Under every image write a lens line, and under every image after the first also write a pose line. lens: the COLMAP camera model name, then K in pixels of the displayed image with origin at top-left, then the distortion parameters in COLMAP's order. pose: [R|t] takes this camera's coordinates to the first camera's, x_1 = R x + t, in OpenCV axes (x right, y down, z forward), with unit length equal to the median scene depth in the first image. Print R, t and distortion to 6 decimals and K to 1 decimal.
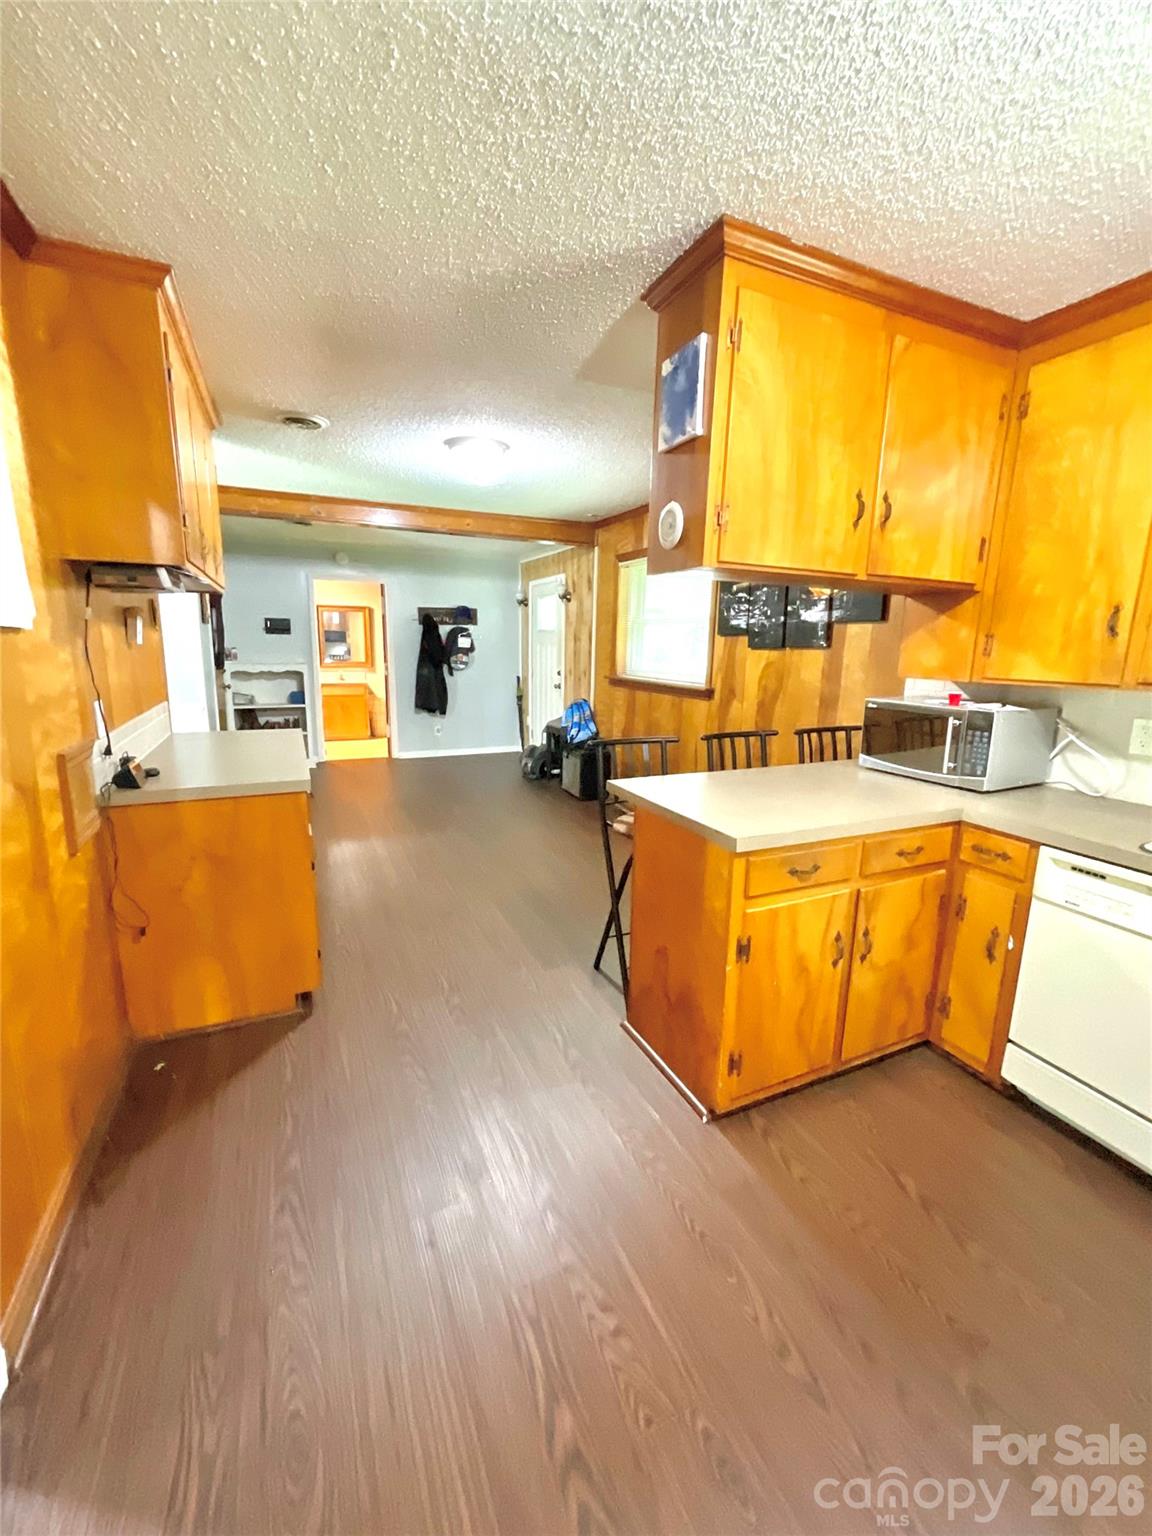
lens RADIAL K [[624.0, 0, 570.4], [0, 624.0, 767.1], [0, 0, 1]] dist [0.001750, 0.000237]
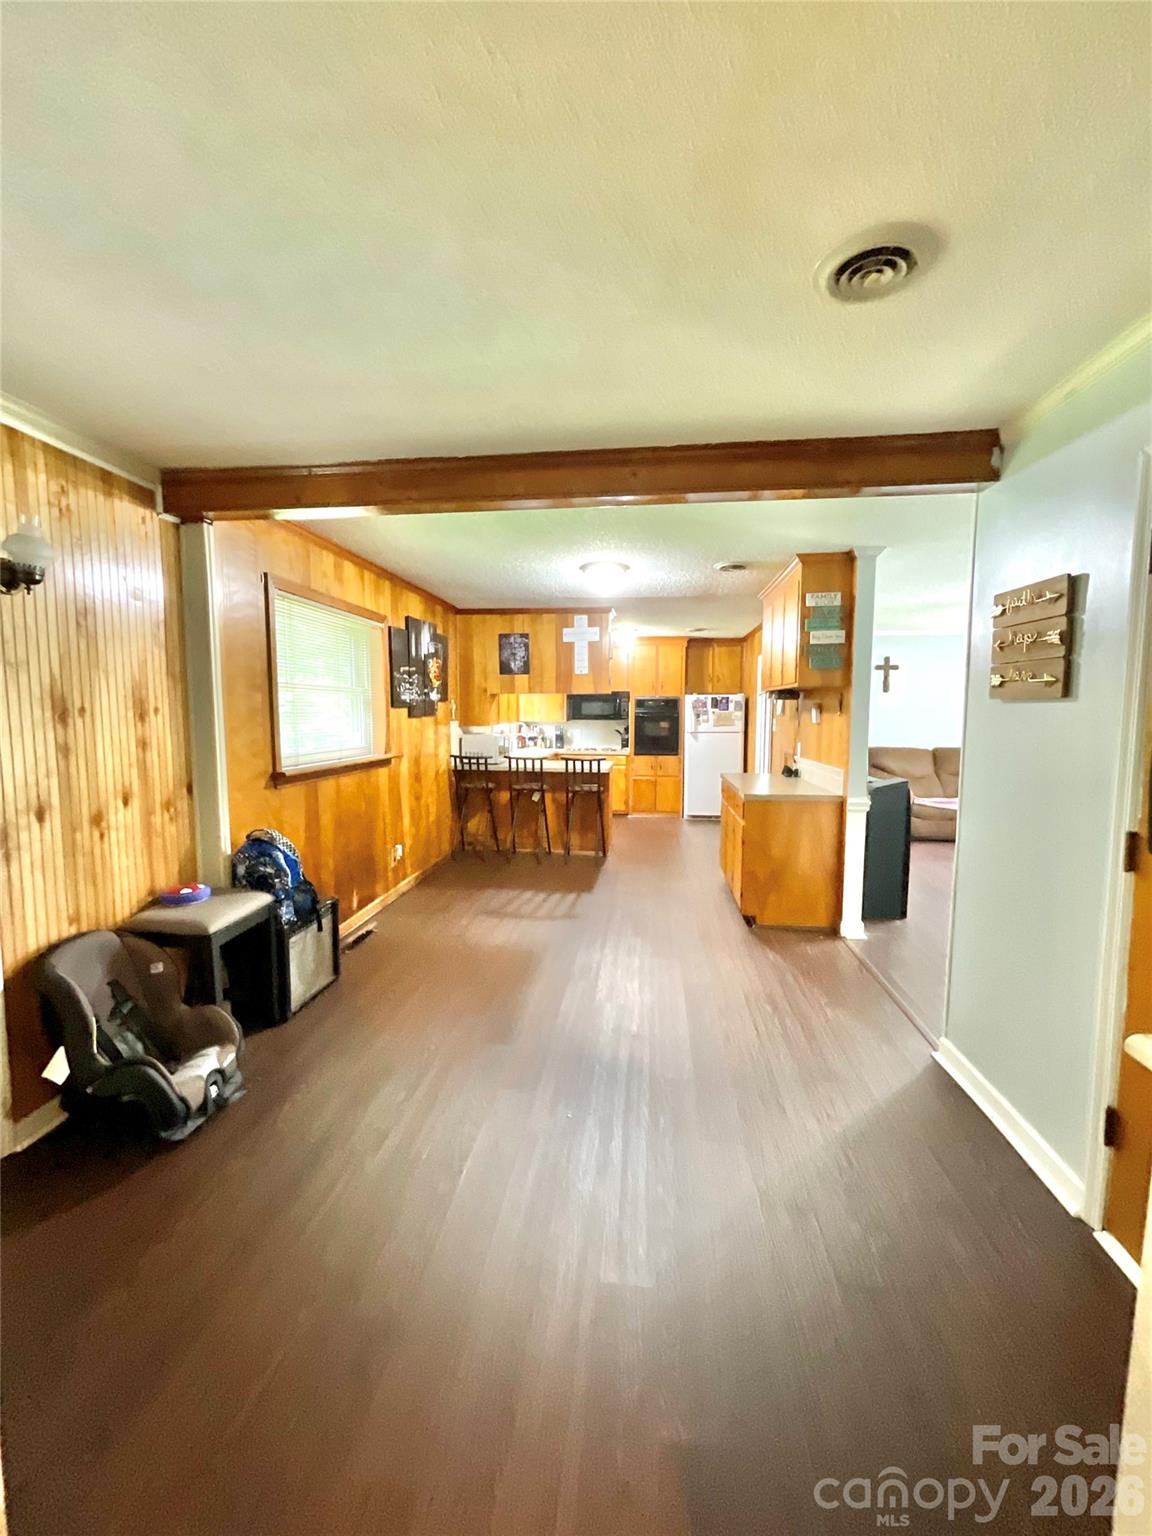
lens RADIAL K [[624.0, 0, 568.2], [0, 624.0, 765.4], [0, 0, 1]] dist [0.001750, 0.000237]
pose [[-0.847732, -0.070509, 0.525717, -1.263302], [0.082656, 0.961458, 0.262235, -0.745204], [-0.523944, 0.265758, -0.809231, 3.481690]]
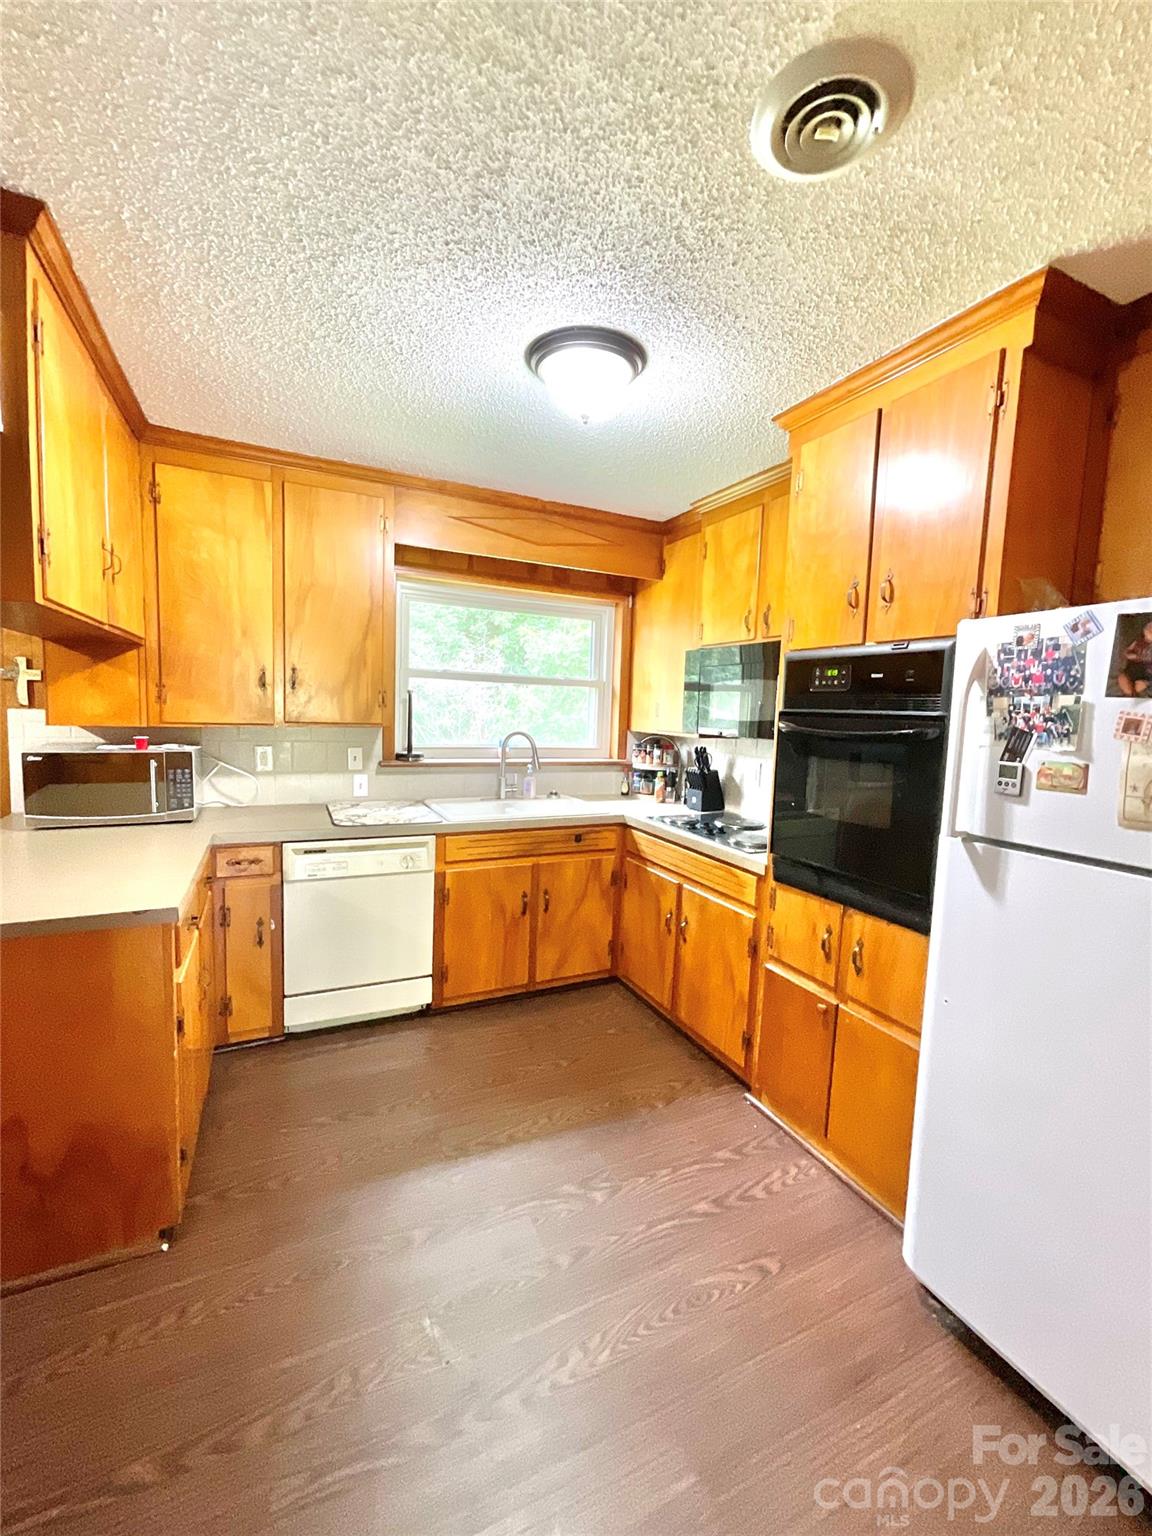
lens RADIAL K [[624.0, 0, 570.4], [0, 624.0, 770.9], [0, 0, 1]] dist [0.001750, 0.000237]
pose [[-0.008890, -0.126255, 0.991958, -0.512872], [0.163329, 0.978492, 0.126004, -0.087097], [-0.986532, 0.163136, 0.011922, 0.299922]]
